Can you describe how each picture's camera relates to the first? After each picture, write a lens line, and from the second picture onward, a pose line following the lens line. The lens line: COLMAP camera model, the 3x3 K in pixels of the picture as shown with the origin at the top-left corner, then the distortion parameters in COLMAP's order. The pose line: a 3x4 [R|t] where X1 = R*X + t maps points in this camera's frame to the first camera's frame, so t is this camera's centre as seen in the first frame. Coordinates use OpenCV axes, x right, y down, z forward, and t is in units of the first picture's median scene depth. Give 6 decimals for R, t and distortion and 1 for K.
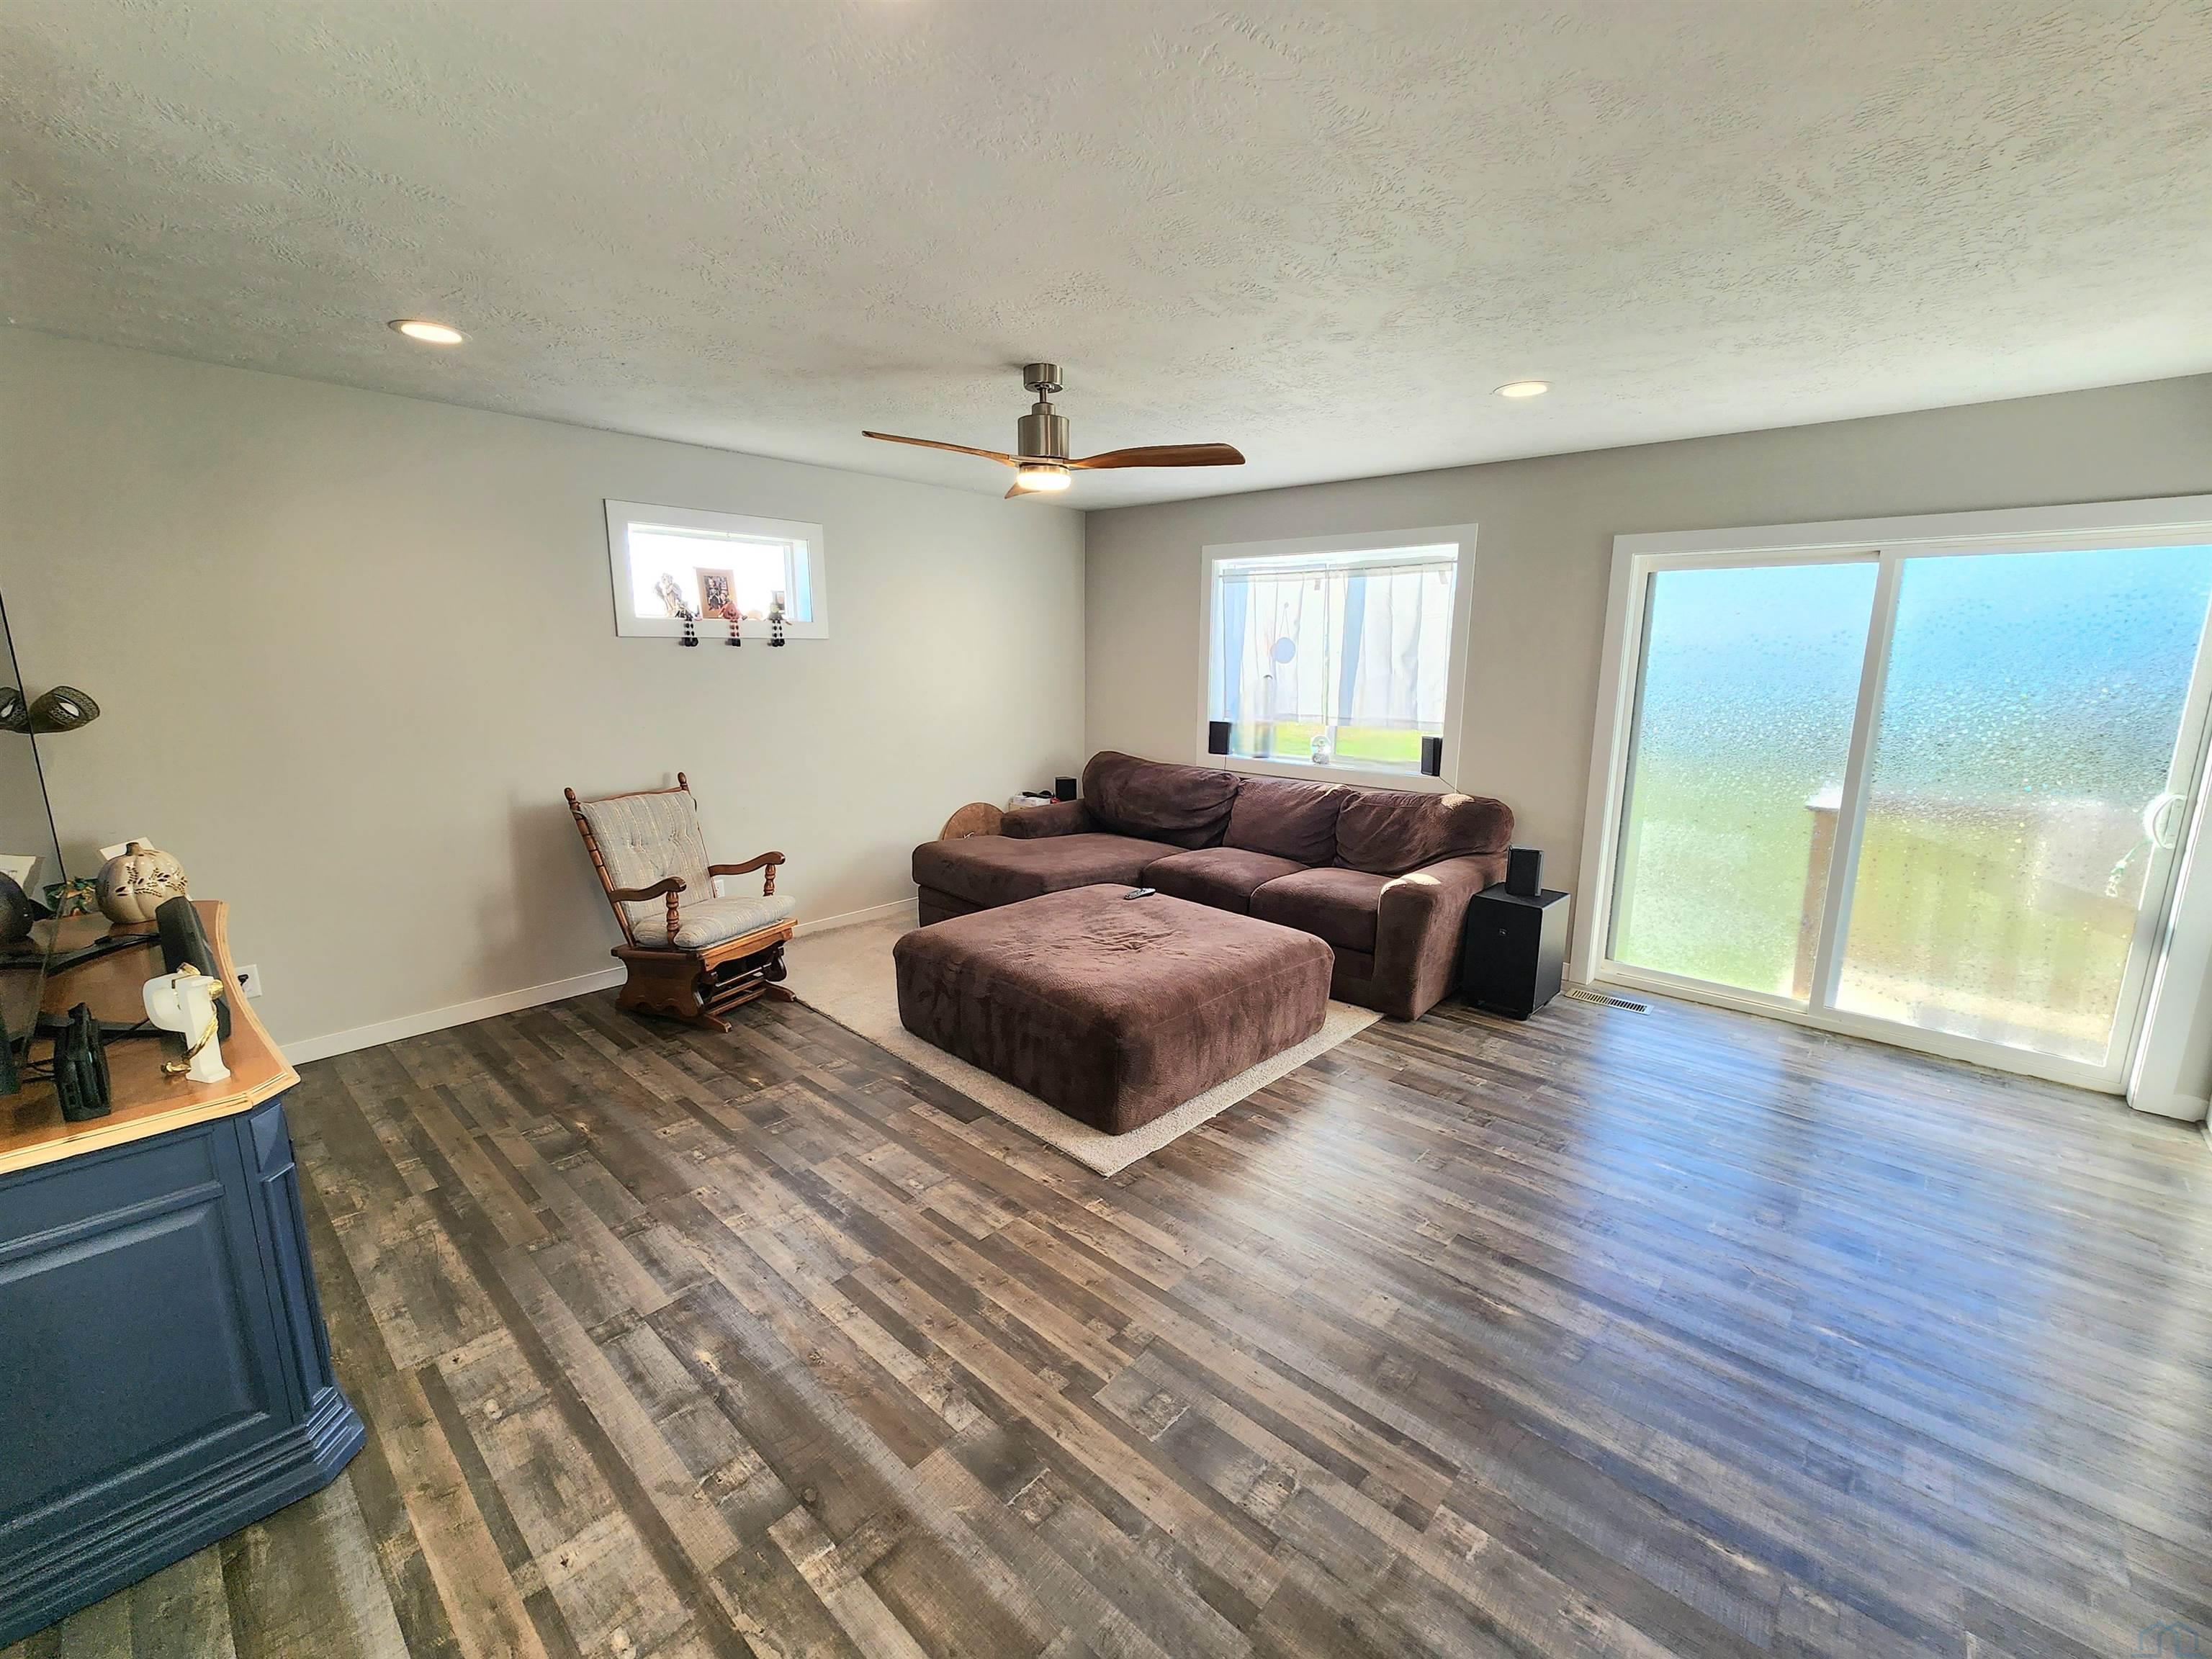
lens RADIAL K [[909.9, 0, 1119.2], [0, 909.9, 823.1], [0, 0, 1]] dist [0.002266, 0.000117]
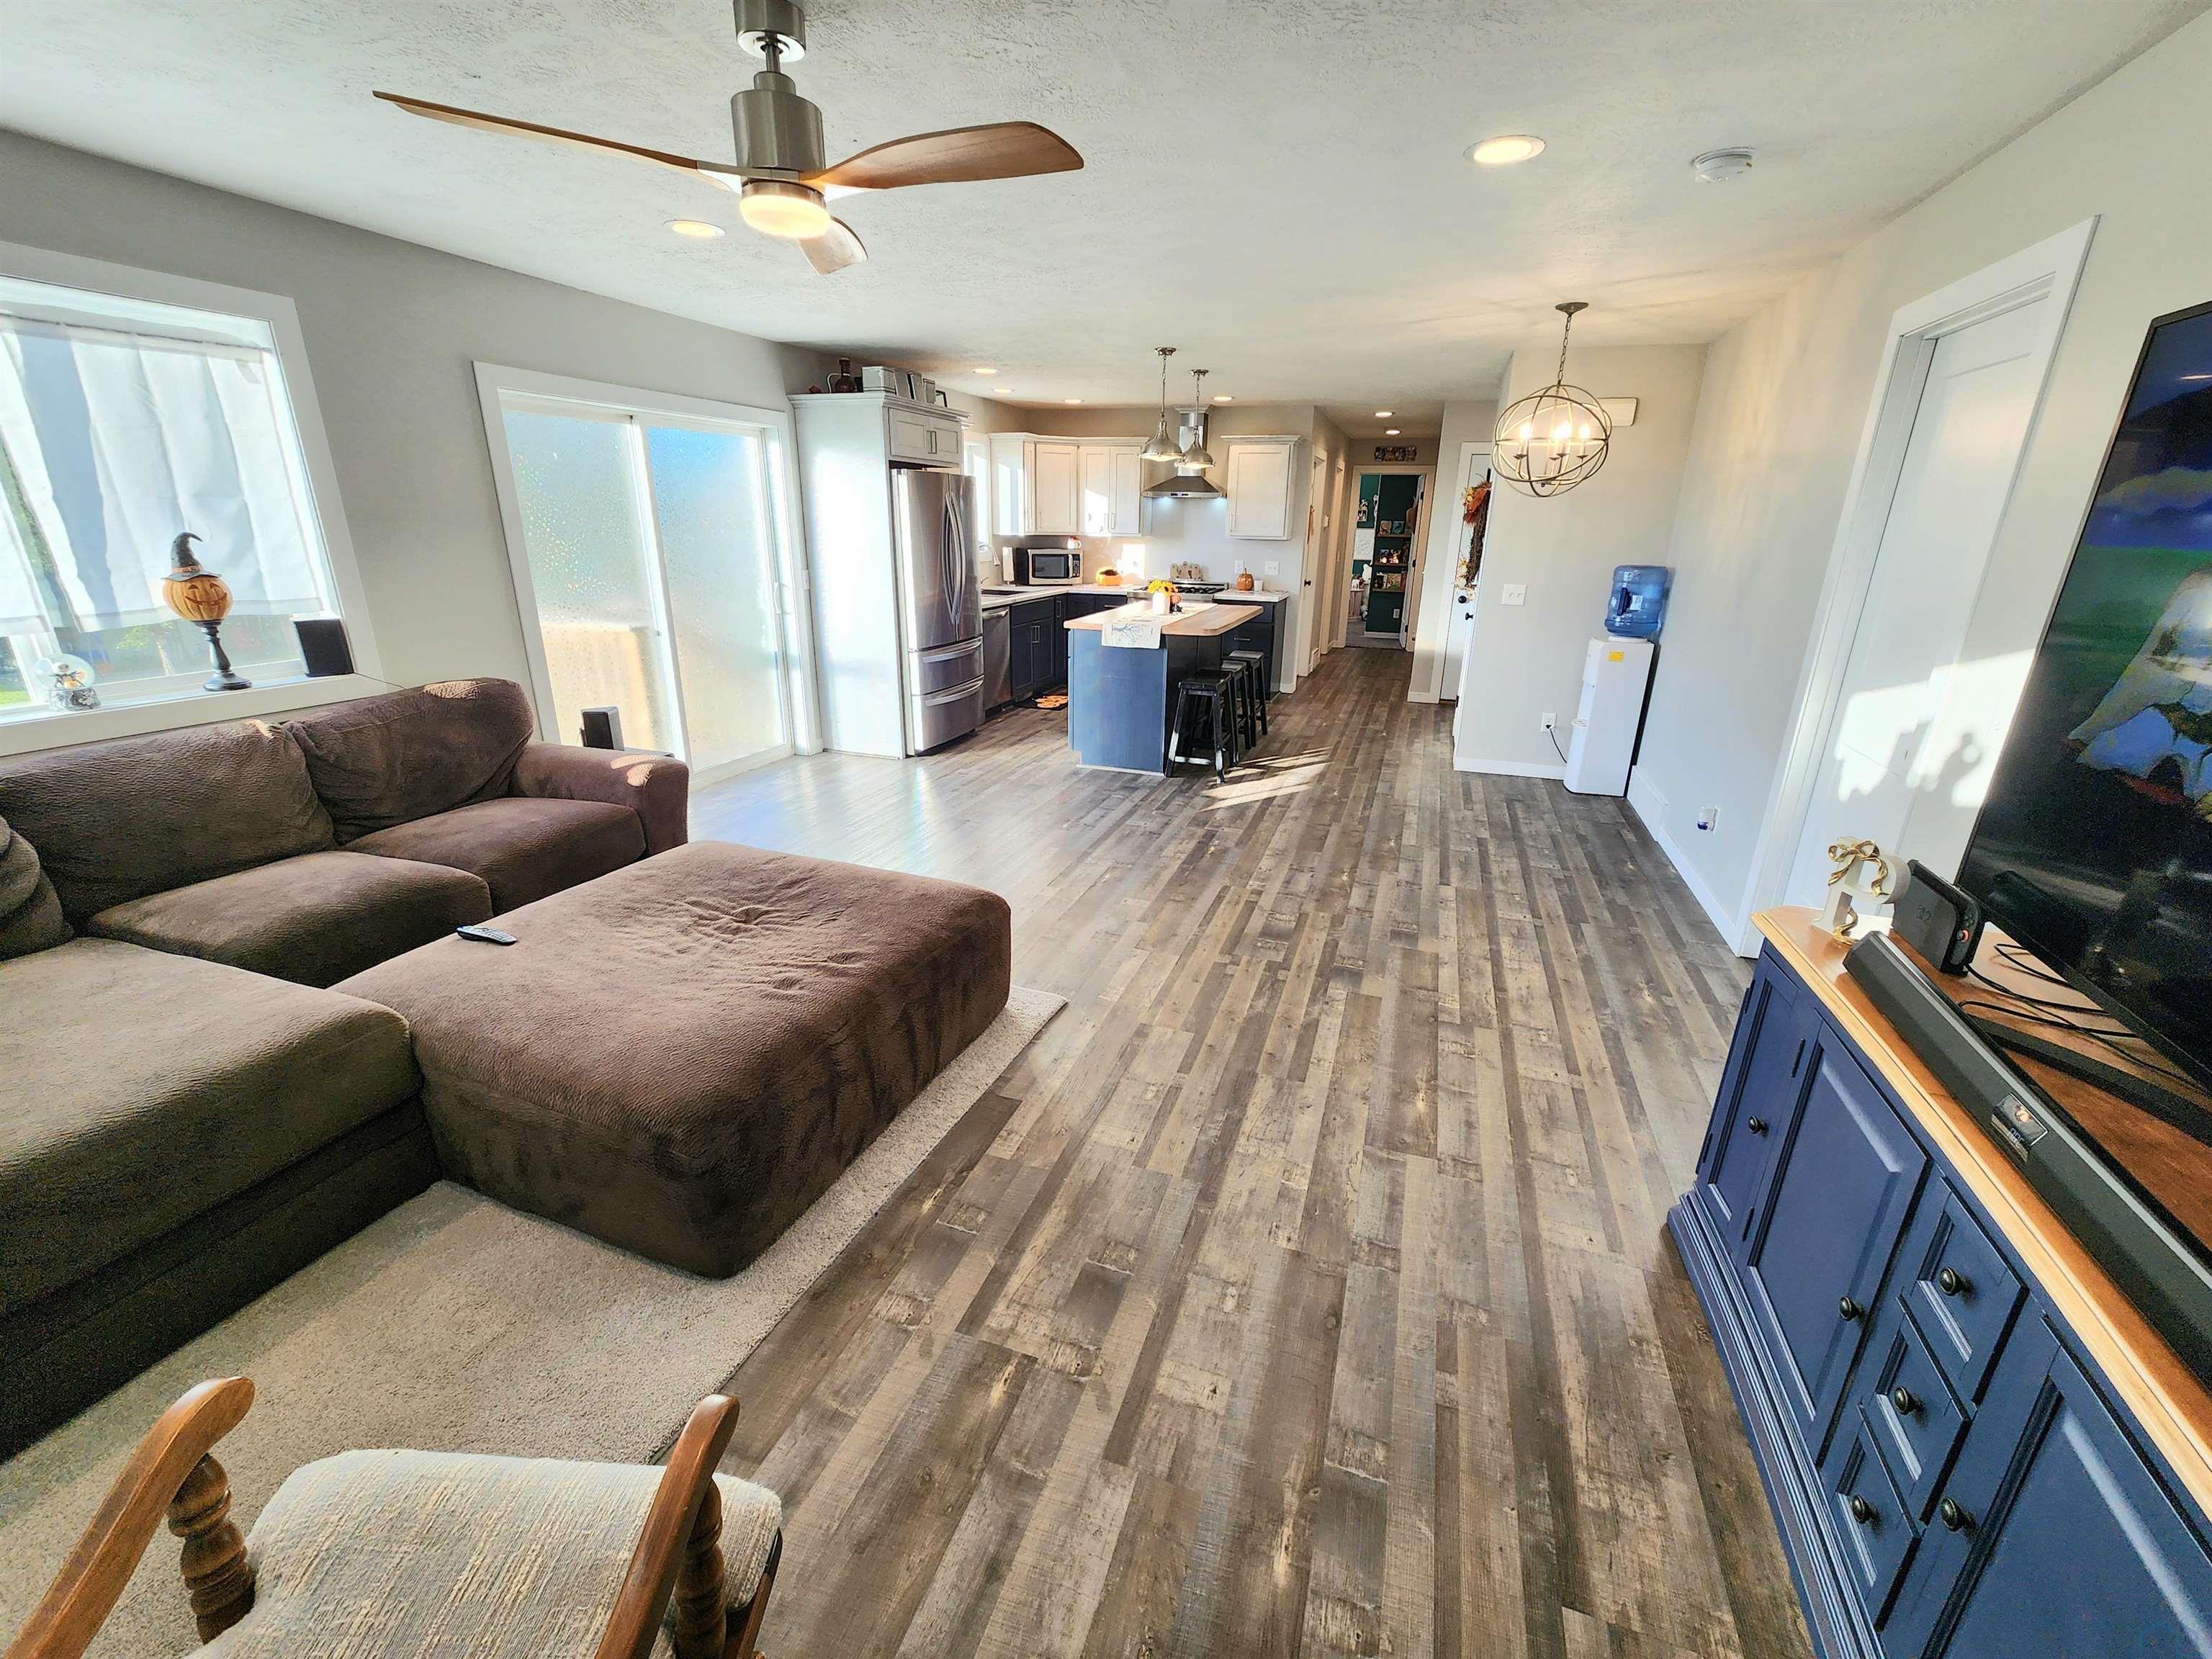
lens RADIAL K [[909.9, 0, 1114.9], [0, 909.9, 820.6], [0, 0, 1]] dist [0.002266, 0.000117]
pose [[-0.385095, -0.307646, 0.870090, -1.095682], [0.153107, 0.908439, 0.388970, -0.271068], [-0.910088, 0.283007, -0.302732, 1.437886]]
